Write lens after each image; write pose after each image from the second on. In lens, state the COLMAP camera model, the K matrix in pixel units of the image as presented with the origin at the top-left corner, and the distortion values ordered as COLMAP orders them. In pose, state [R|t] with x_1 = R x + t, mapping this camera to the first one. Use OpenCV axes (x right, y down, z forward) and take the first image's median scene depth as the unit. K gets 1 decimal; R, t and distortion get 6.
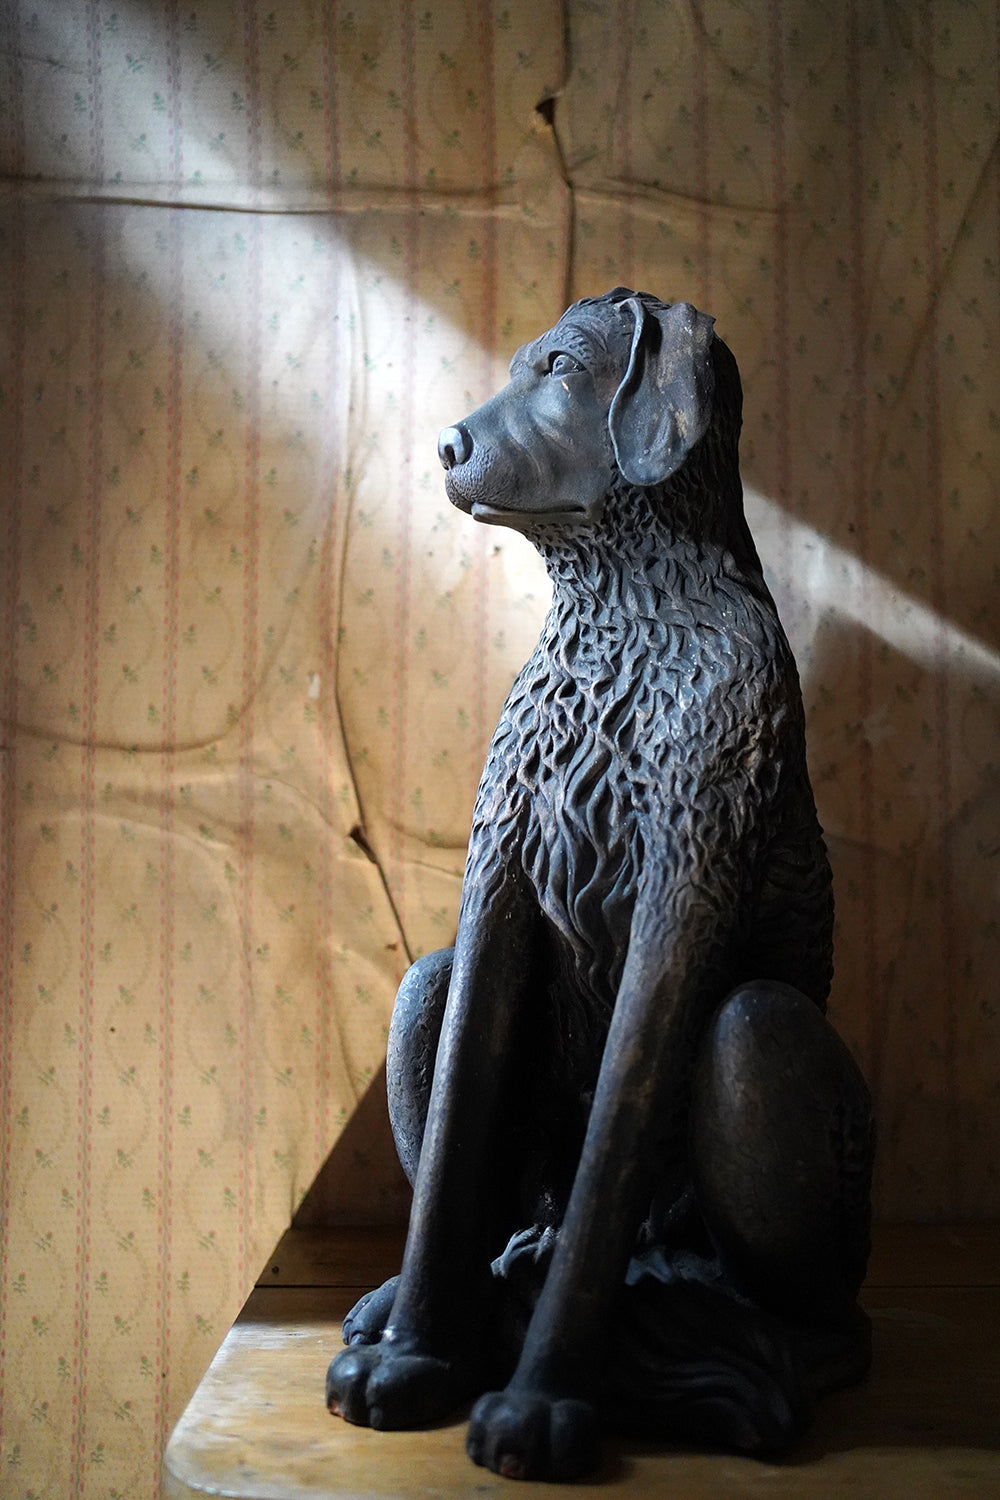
lens RADIAL K [[1504.1, 0, 507.5], [0, 1504.1, 748.2], [0, 0, 1]] dist [0.016316, 0.000000]
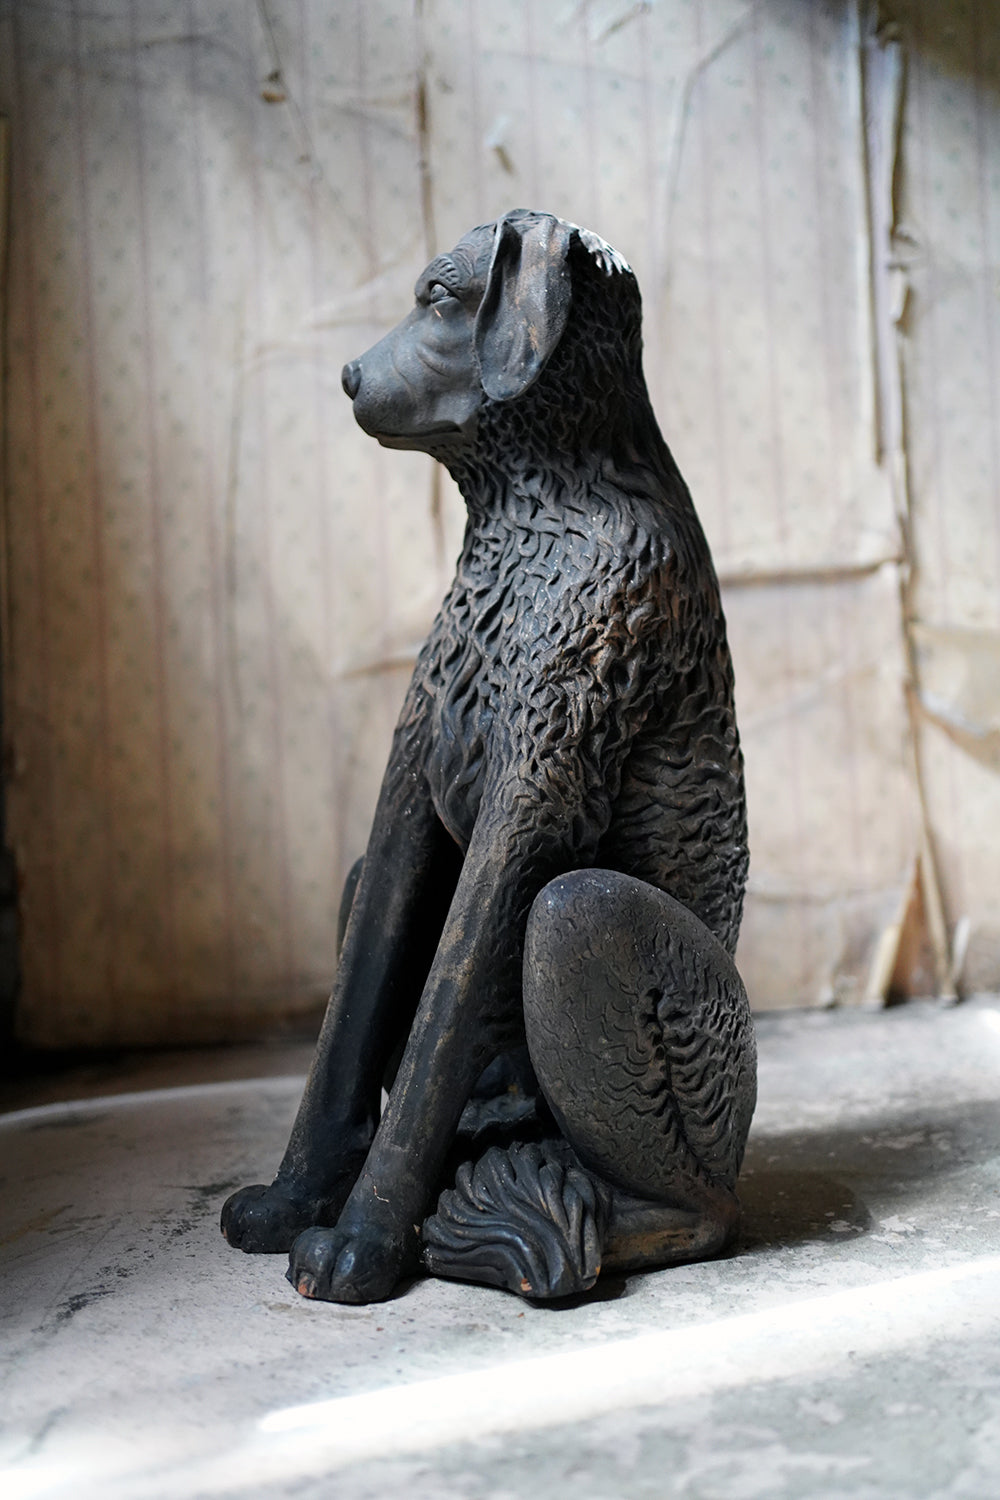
lens RADIAL K [[1504.1, 0, 501.8], [0, 1504.1, 766.5], [0, 0, 1]] dist [0.016316, 0.000000]
pose [[0.999189, -0.037417, 0.014873, 0.064852], [0.036667, 0.998183, 0.047822, 0.633961], [-0.016635, -0.047238, 0.998745, -0.419356]]
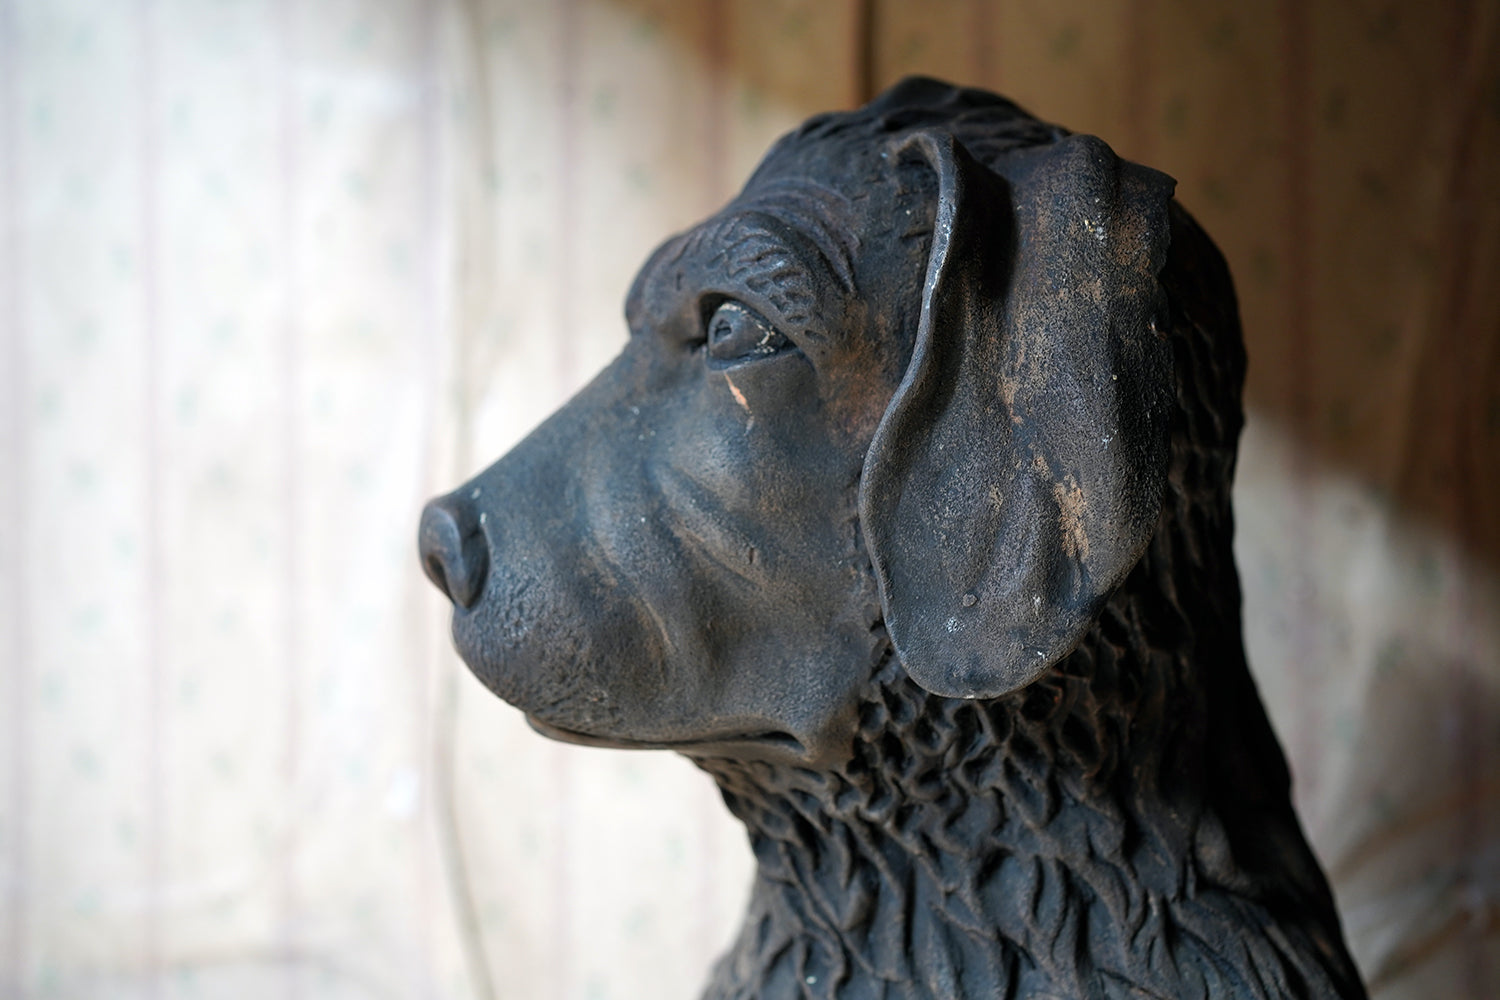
lens RADIAL K [[1504.1, 0, 745.4], [0, 1504.1, 508.0], [0, 0, 1]] dist [0.016316, 0.000000]
pose [[0.992383, -0.009438, -0.122829, 0.062505], [0.017762, 0.997605, 0.066856, -0.179315], [0.121904, -0.068528, 0.990173, 0.489529]]
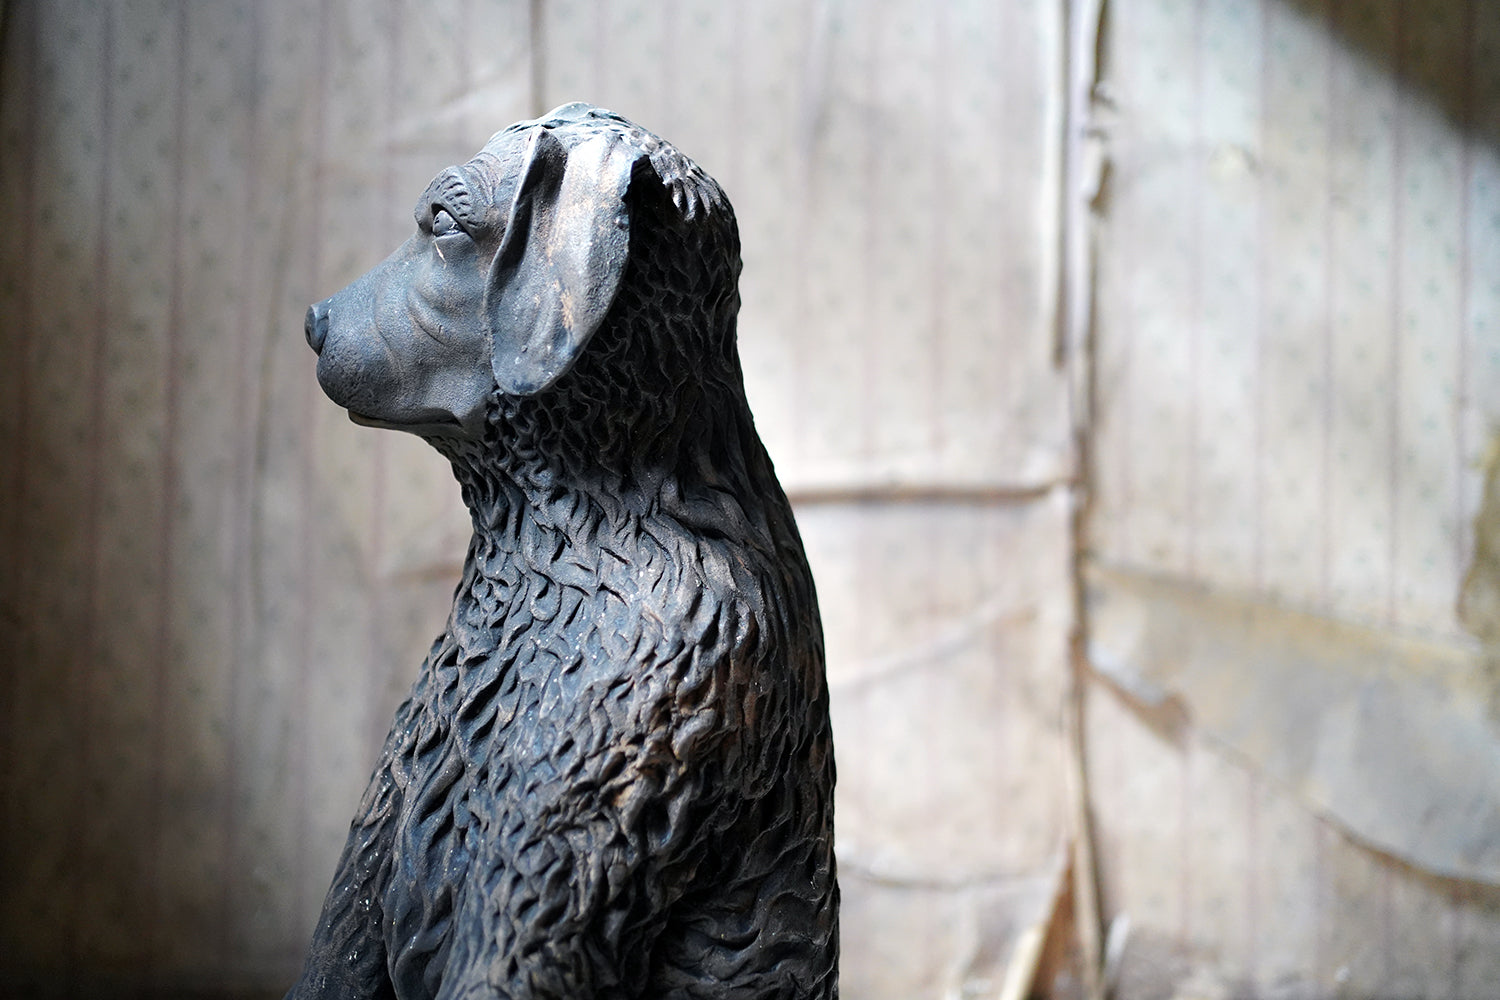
lens RADIAL K [[1504.1, 0, 745.6], [0, 1504.1, 492.3], [0, 0, 1]] dist [0.016316, 0.000000]
pose [[0.997337, 0.031351, 0.065847, 0.130657], [-0.034162, 0.998533, 0.042011, 0.490566], [-0.064434, -0.044149, 0.996945, -0.169642]]
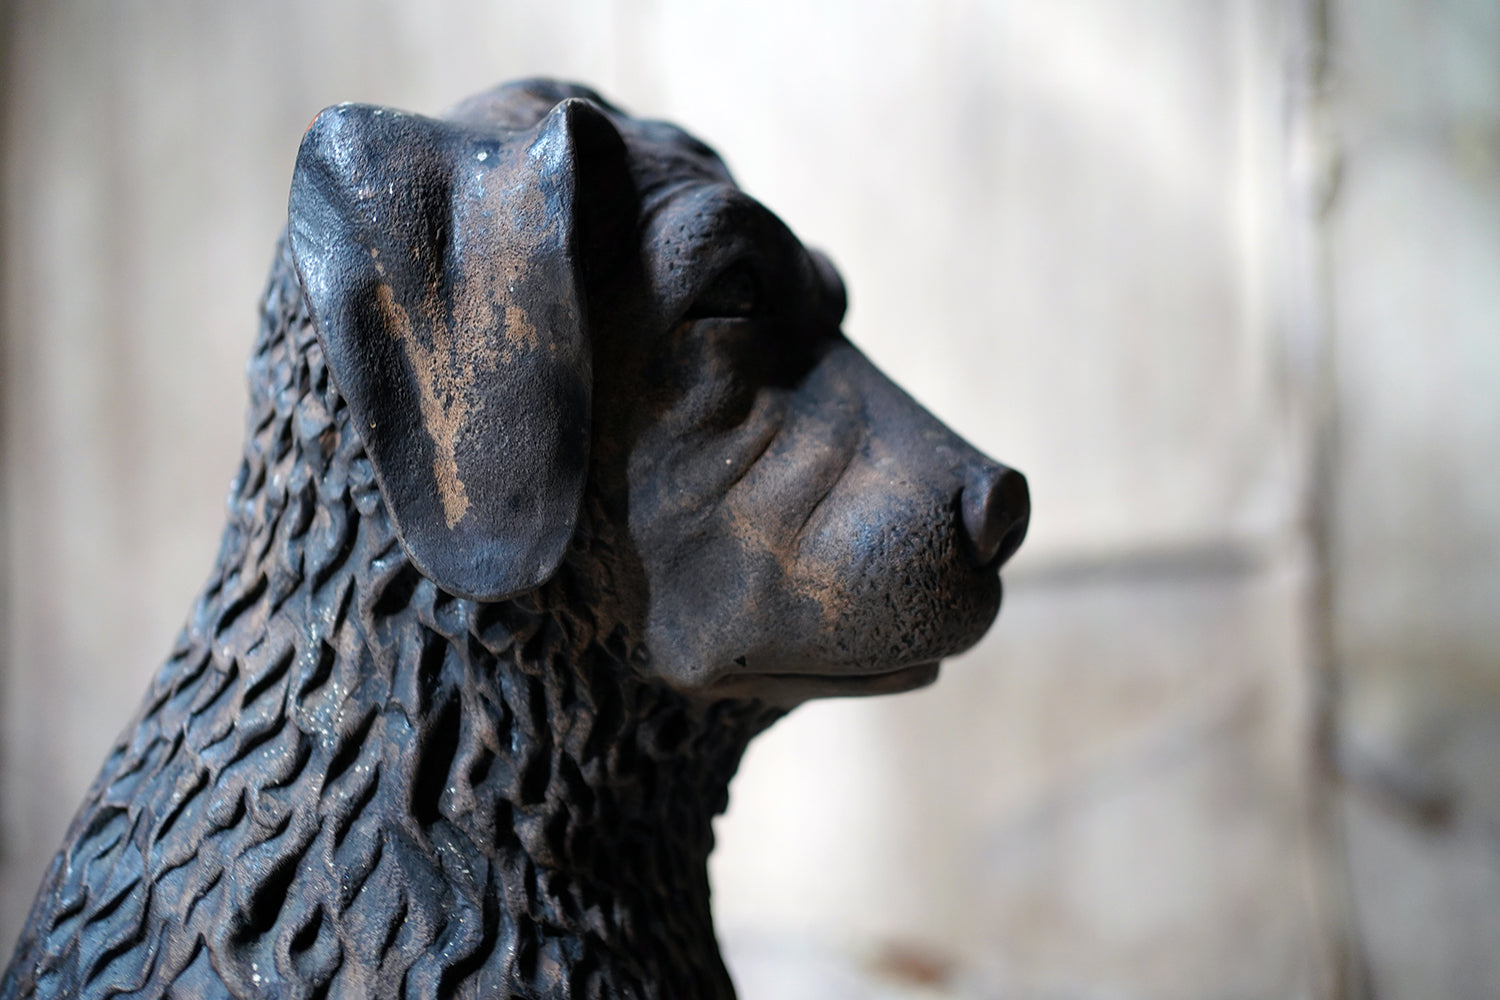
lens RADIAL K [[1504.1, 0, 745.0], [0, 1504.1, 499.4], [0, 0, 1]] dist [0.016316, 0.000000]
pose [[0.997751, -0.021748, 0.063411, 0.037646], [0.017980, 0.998073, 0.059396, 0.433945], [-0.064580, -0.058122, 0.996218, 0.027194]]
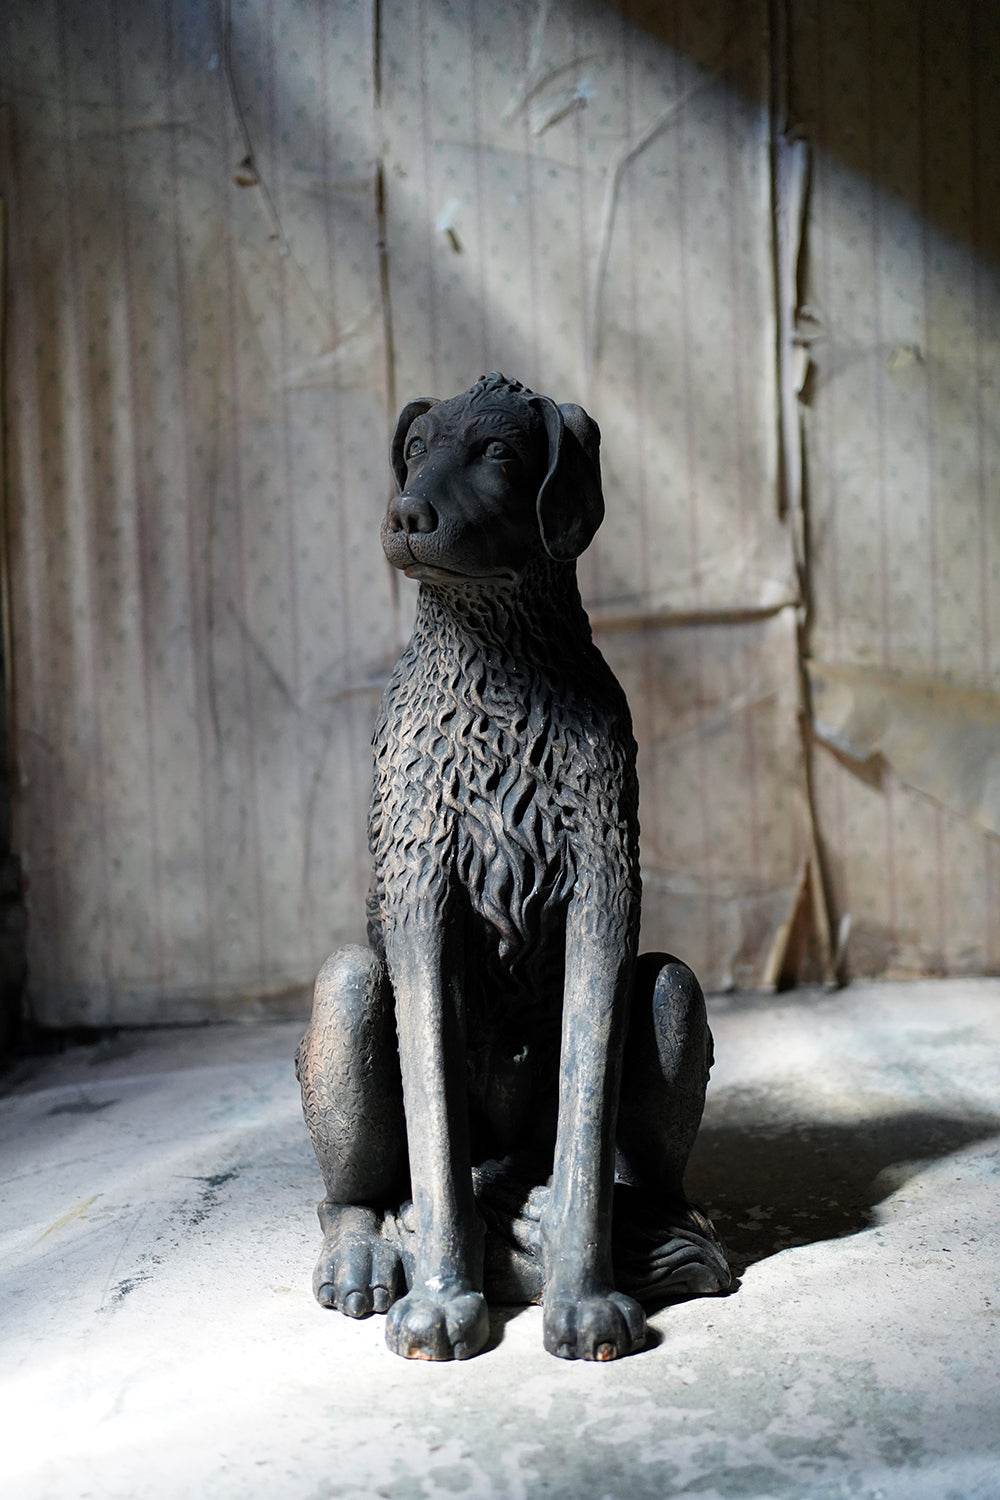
lens RADIAL K [[1504.1, 0, 498.6], [0, 1504.1, 755.4], [0, 0, 1]] dist [0.016316, 0.000000]
pose [[0.998174, -0.033855, 0.050032, 0.059390], [0.028077, 0.993312, 0.111992, 0.495306], [-0.053488, -0.110383, 0.992449, -0.607886]]
